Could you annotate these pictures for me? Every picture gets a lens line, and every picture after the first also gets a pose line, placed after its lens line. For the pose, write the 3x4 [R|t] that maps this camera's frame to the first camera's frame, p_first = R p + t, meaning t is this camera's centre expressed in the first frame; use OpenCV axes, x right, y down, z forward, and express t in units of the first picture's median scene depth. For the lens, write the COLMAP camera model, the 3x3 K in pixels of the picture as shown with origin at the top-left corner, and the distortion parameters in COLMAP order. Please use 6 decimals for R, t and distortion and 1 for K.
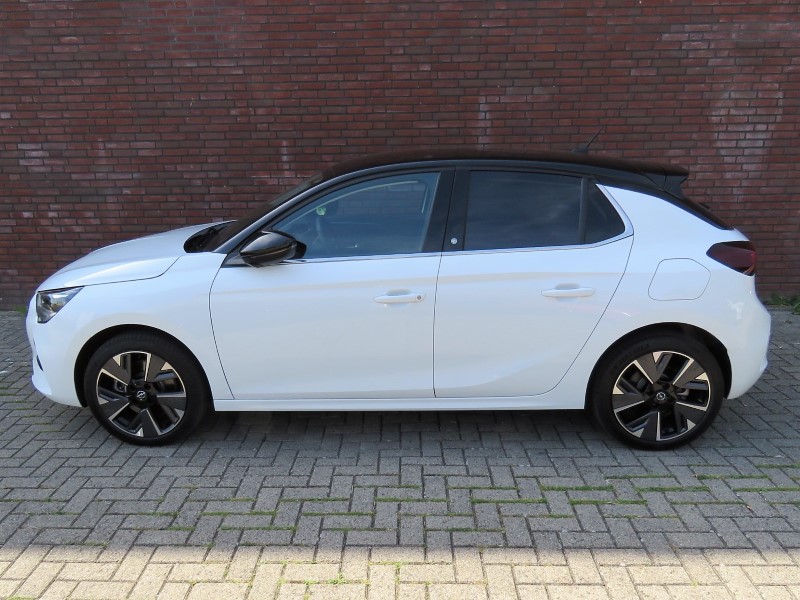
lens RADIAL K [[666.0, 0, 398.8], [0, 666.0, 339.6], [0, 0, 1]] dist [0.001238, 0.002316]
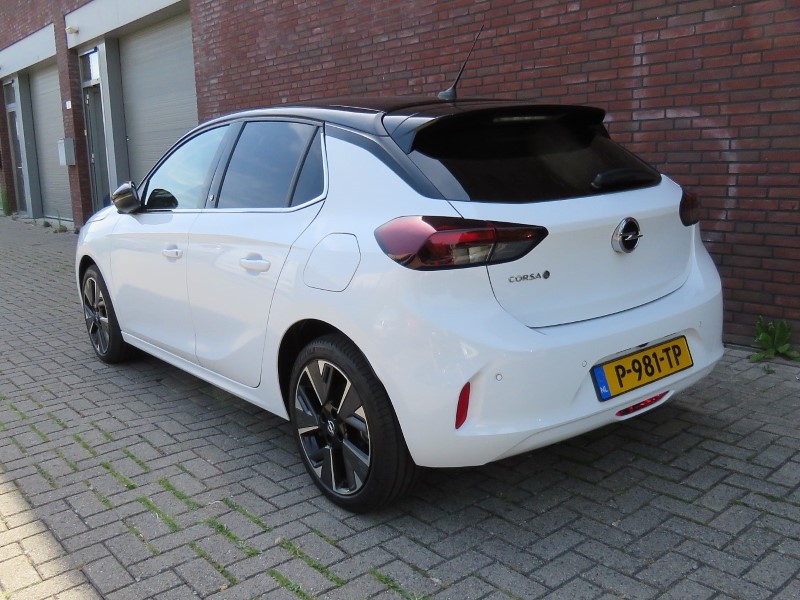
lens RADIAL K [[764.3, 0, 400.0], [0, 764.3, 300.0], [0, 0, 1]] dist [0.002179, -0.008384]
pose [[0.644357, 0.137406, -0.752279, 0.629255], [-0.193953, 0.980924, 0.013040, -0.043508], [0.739720, 0.137505, 0.658716, 0.304940]]
